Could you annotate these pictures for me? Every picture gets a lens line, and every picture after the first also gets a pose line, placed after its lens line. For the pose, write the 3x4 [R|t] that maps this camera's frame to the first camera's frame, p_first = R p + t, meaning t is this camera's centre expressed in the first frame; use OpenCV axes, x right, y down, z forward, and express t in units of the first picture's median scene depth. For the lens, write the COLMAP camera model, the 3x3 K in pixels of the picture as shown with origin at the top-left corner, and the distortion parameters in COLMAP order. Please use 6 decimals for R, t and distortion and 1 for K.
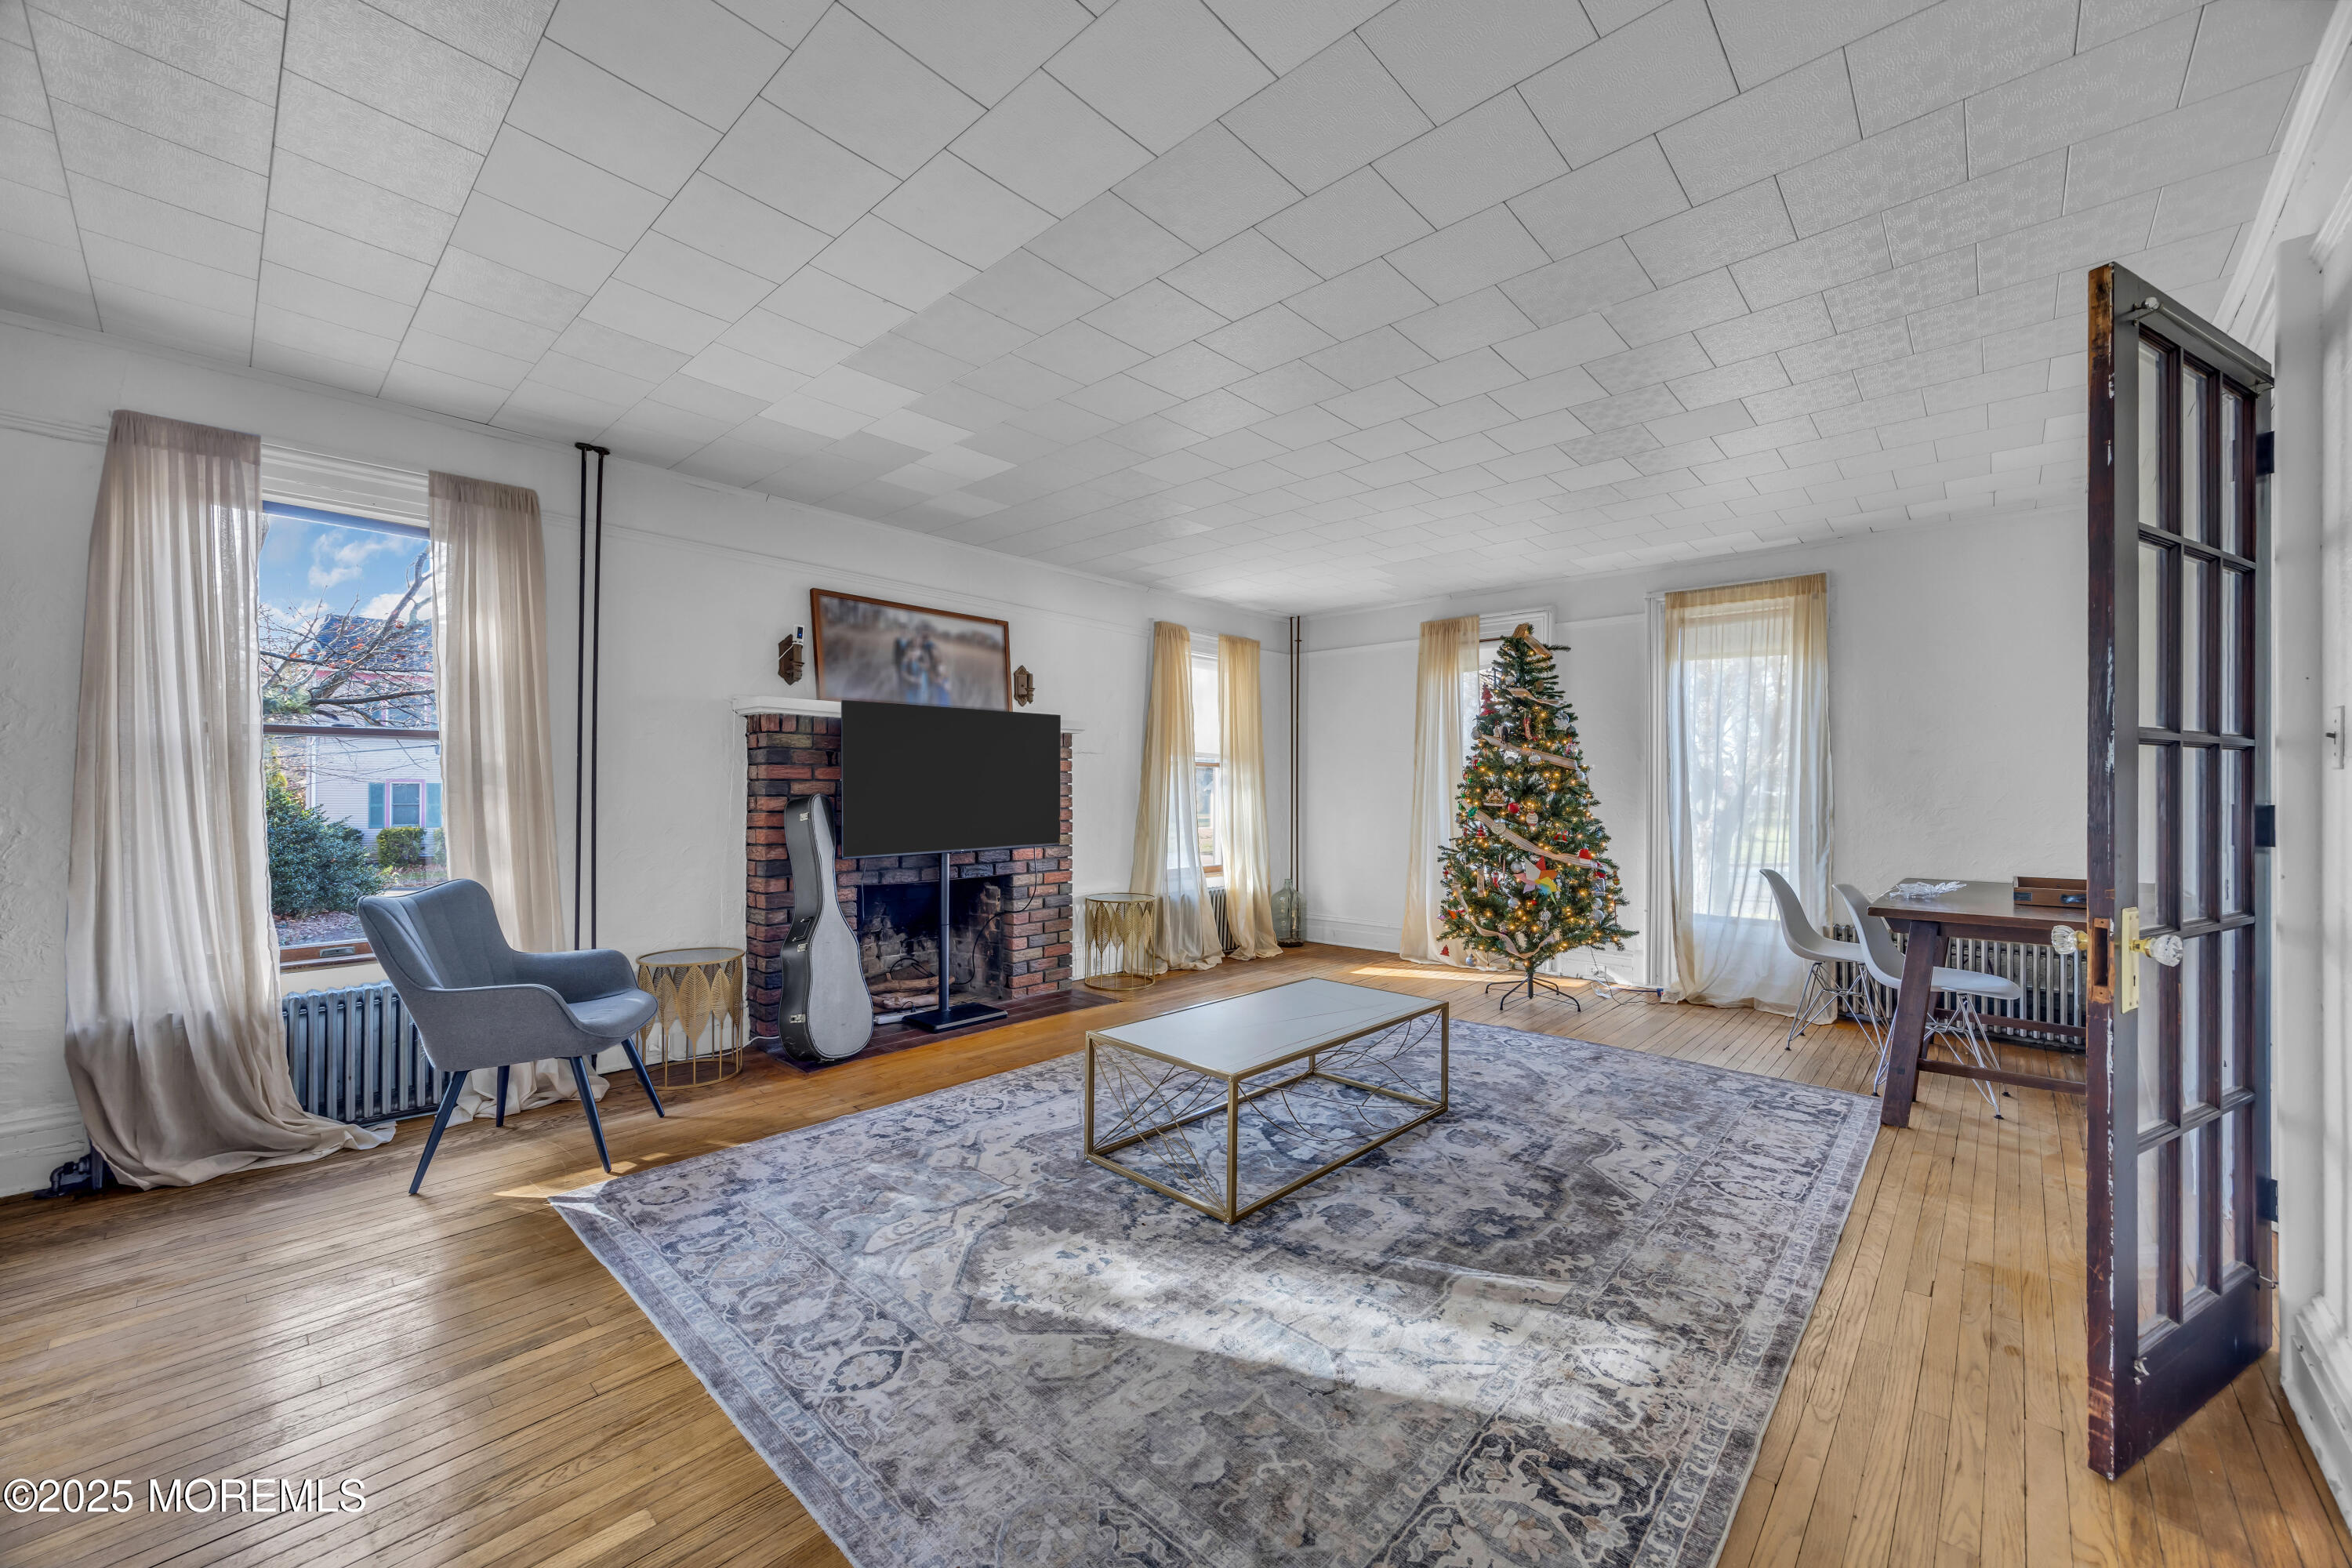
lens RADIAL K [[895.1, 0, 1193.7], [0, 895.1, 788.3], [0, 0, 1]] dist [-0.007733, 0.000109]
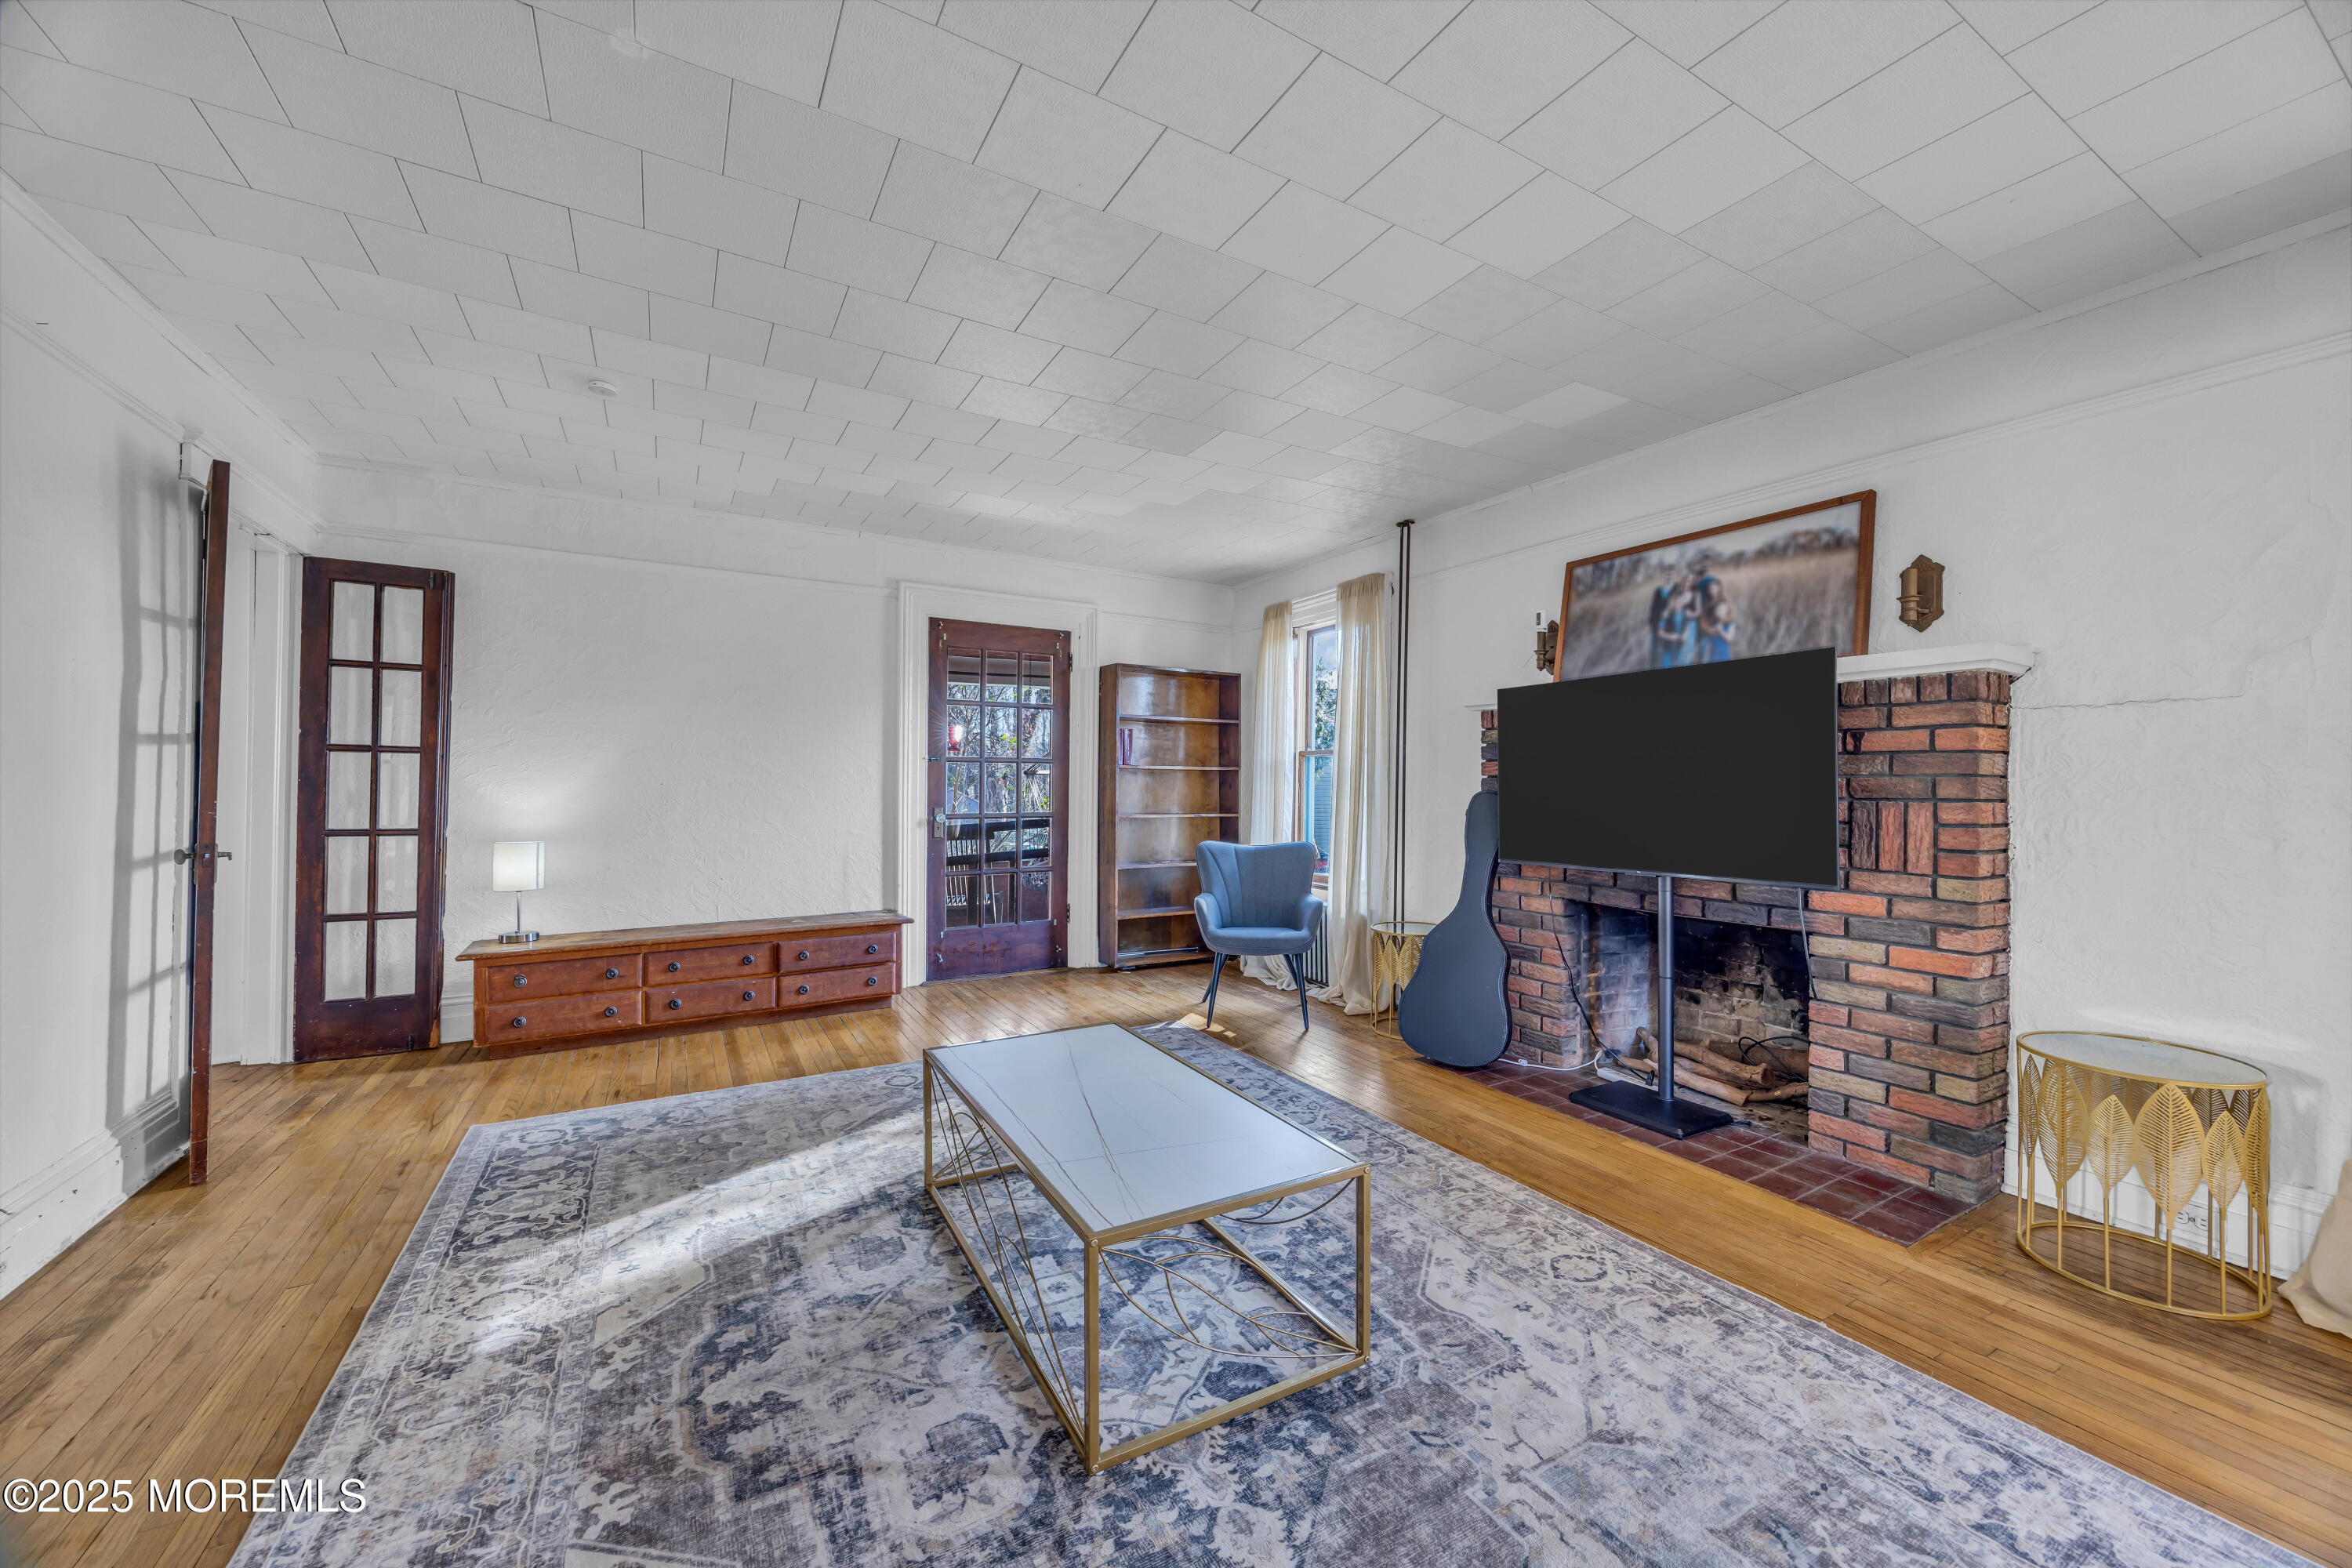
lens RADIAL K [[895.1, 0, 1191.9], [0, 895.1, 781.2], [0, 0, 1]] dist [-0.007733, 0.000109]
pose [[-0.300101, -0.007737, -0.953876, 0.591836], [-0.003567, 0.999969, -0.006989, 0.003915], [0.953901, 0.001305, -0.300119, 0.991104]]
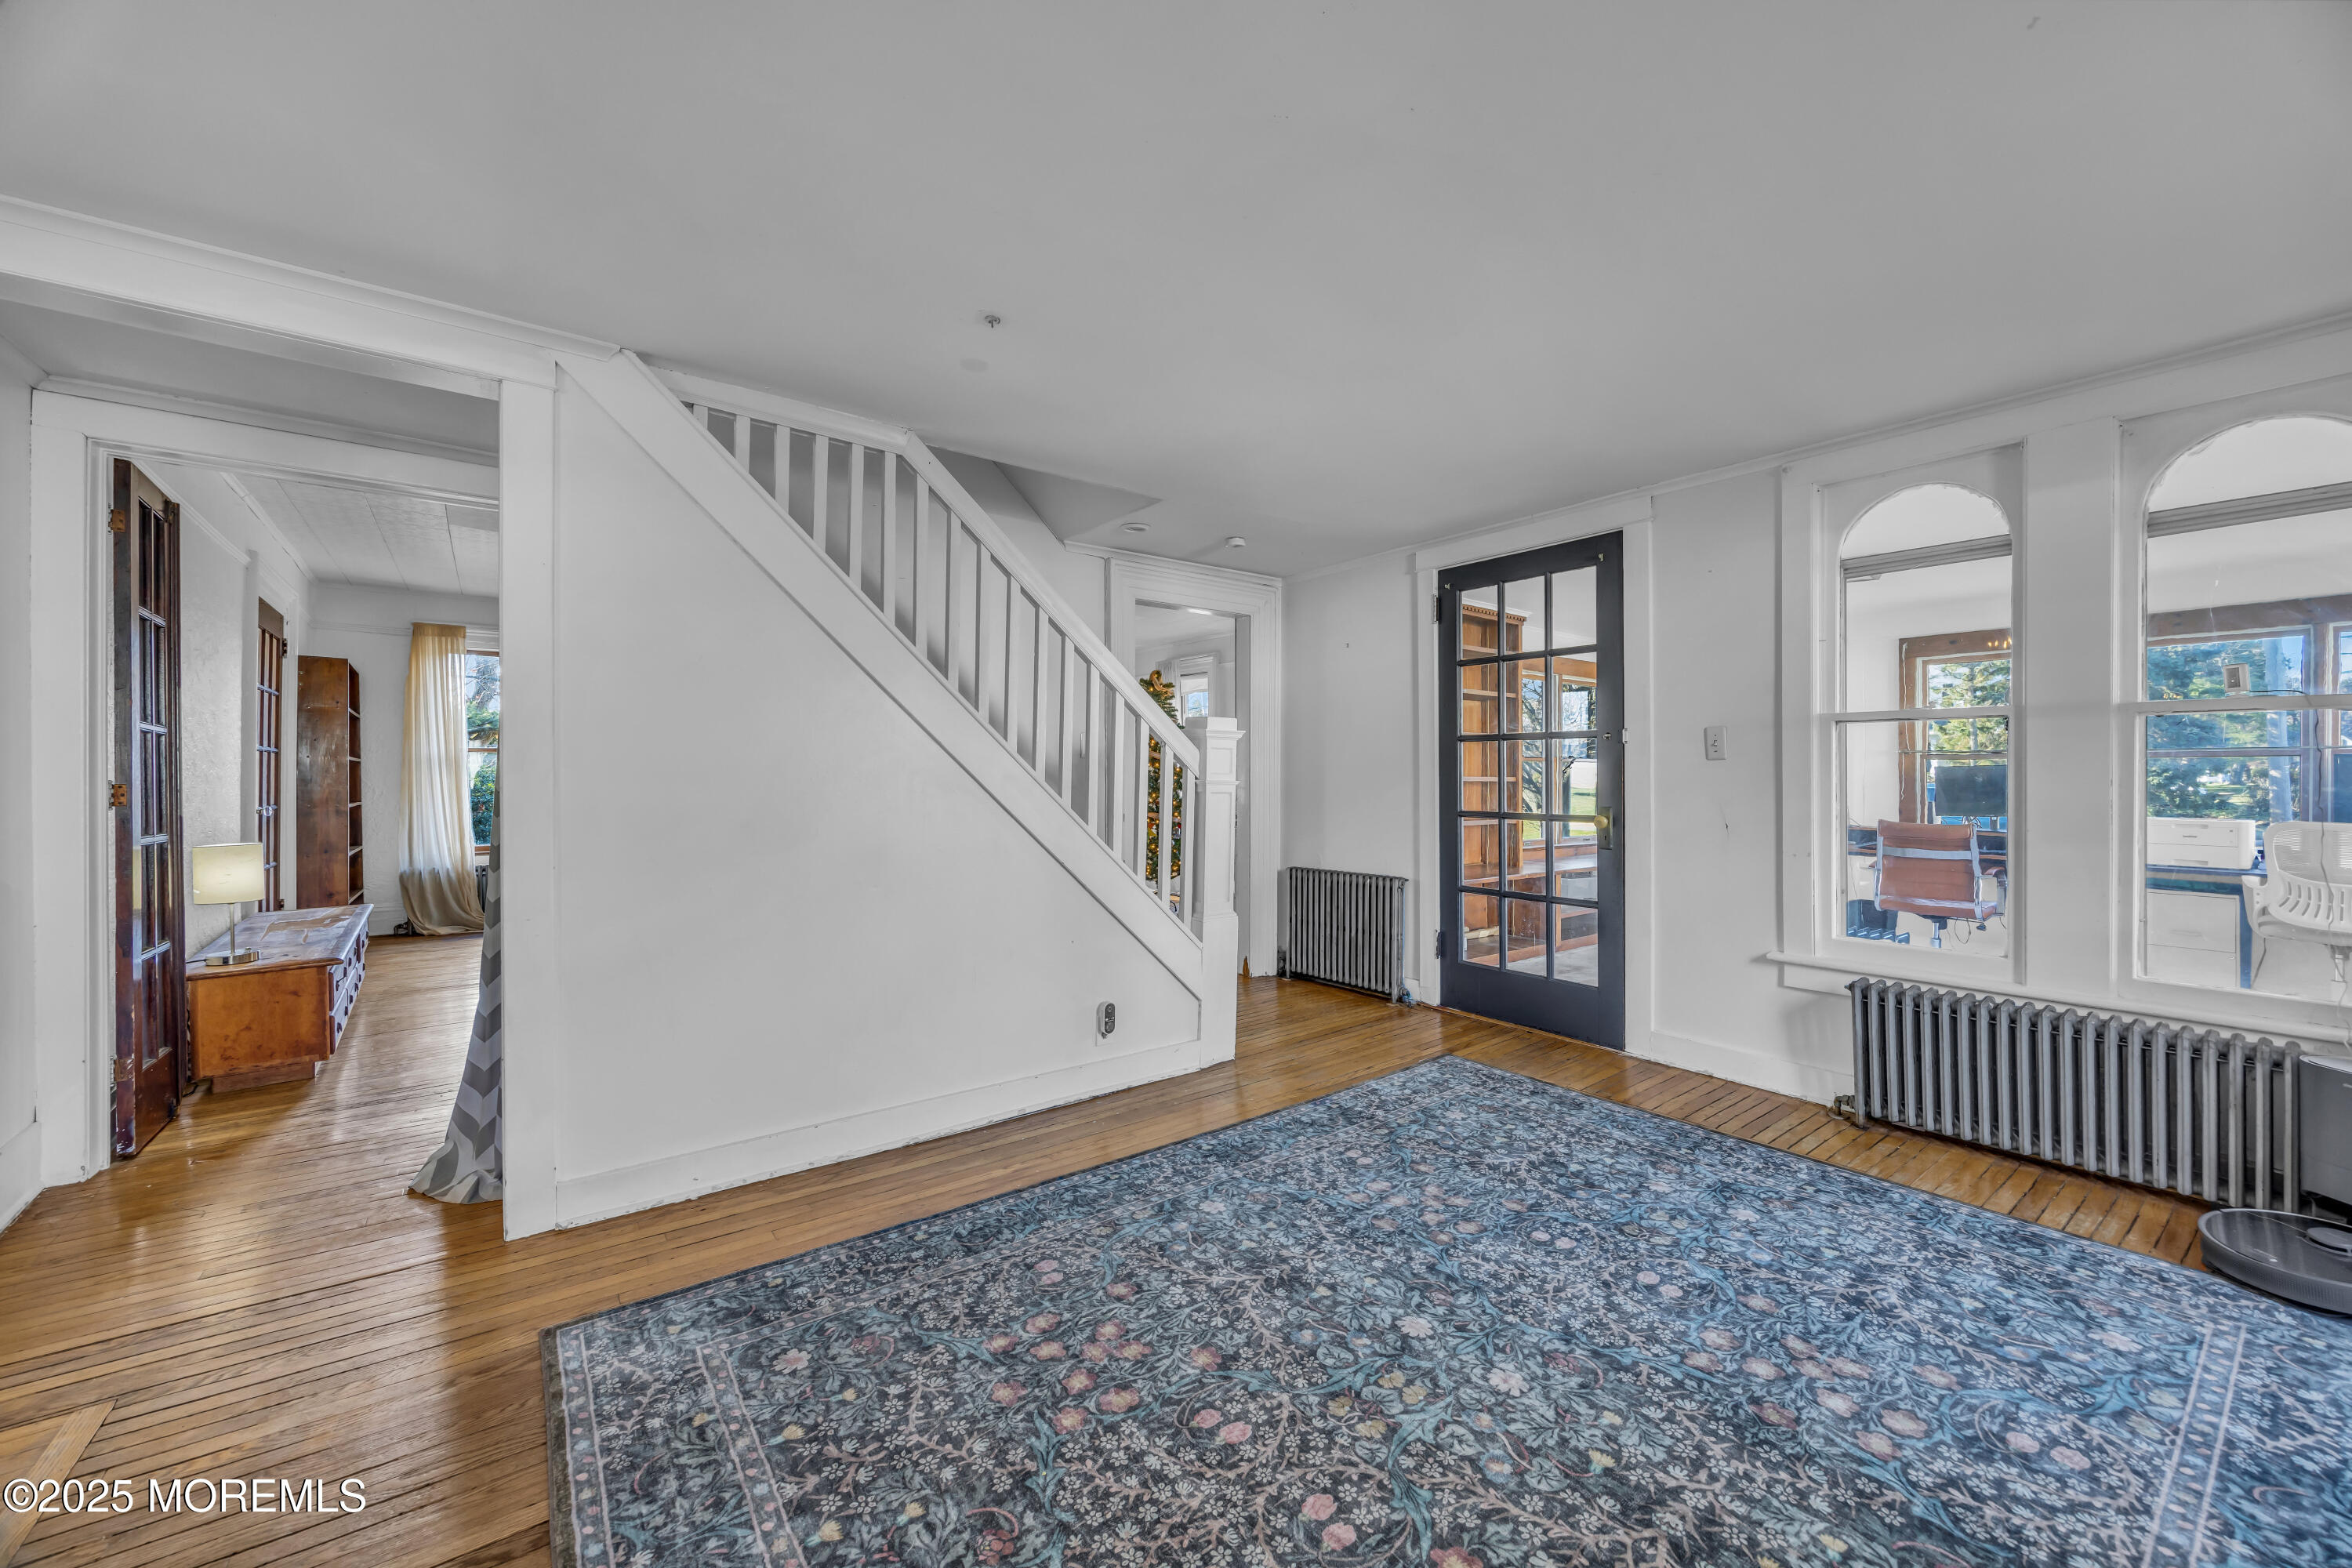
lens RADIAL K [[895.1, 0, 1172.5], [0, 895.1, 780.7], [0, 0, 1]] dist [-0.007733, 0.000109]
pose [[0.982437, -0.004020, -0.186553, 0.867486], [0.005311, 0.999965, 0.006424, 0.004802], [0.186521, -0.007302, 0.982424, -0.686436]]
